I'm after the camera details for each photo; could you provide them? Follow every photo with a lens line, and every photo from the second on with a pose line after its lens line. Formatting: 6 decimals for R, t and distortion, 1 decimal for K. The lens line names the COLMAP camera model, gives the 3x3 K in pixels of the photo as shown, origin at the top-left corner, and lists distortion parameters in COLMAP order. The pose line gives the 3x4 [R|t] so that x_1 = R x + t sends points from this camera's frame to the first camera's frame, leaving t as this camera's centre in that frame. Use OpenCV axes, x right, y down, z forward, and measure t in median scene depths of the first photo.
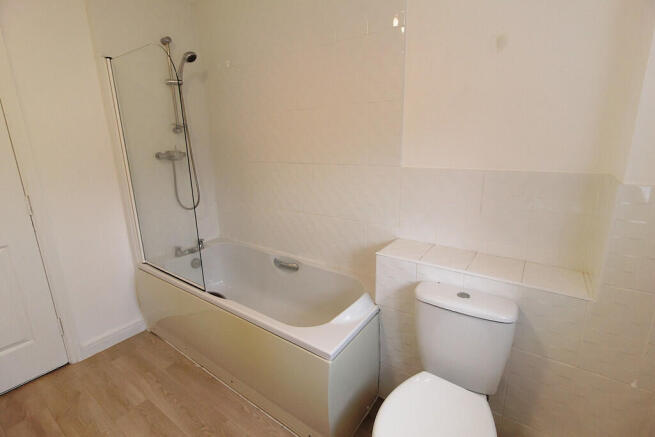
lens RADIAL K [[302.1, 0, 327.9], [0, 302.1, 208.9], [0, 0, 1]] dist [-0.001755, -0.000209]
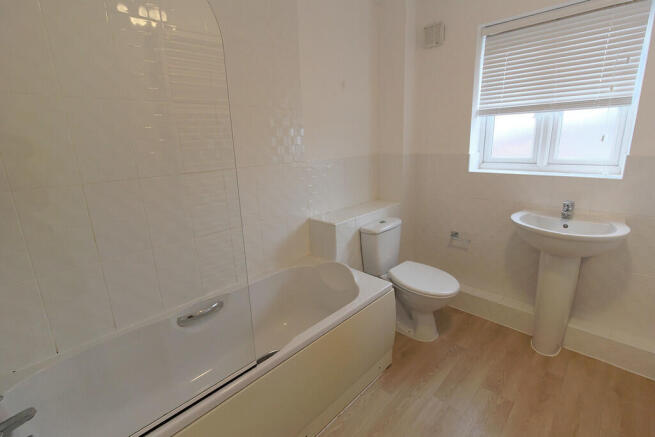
lens RADIAL K [[302.1, 0, 327.9], [0, 302.1, 208.9], [0, 0, 1]] dist [-0.001755, -0.000209]
pose [[0.155753, -0.207145, 0.965832, -0.851218], [0.256660, 0.952669, 0.162932, -0.108758], [-0.953869, 0.222513, 0.201547, 0.578083]]
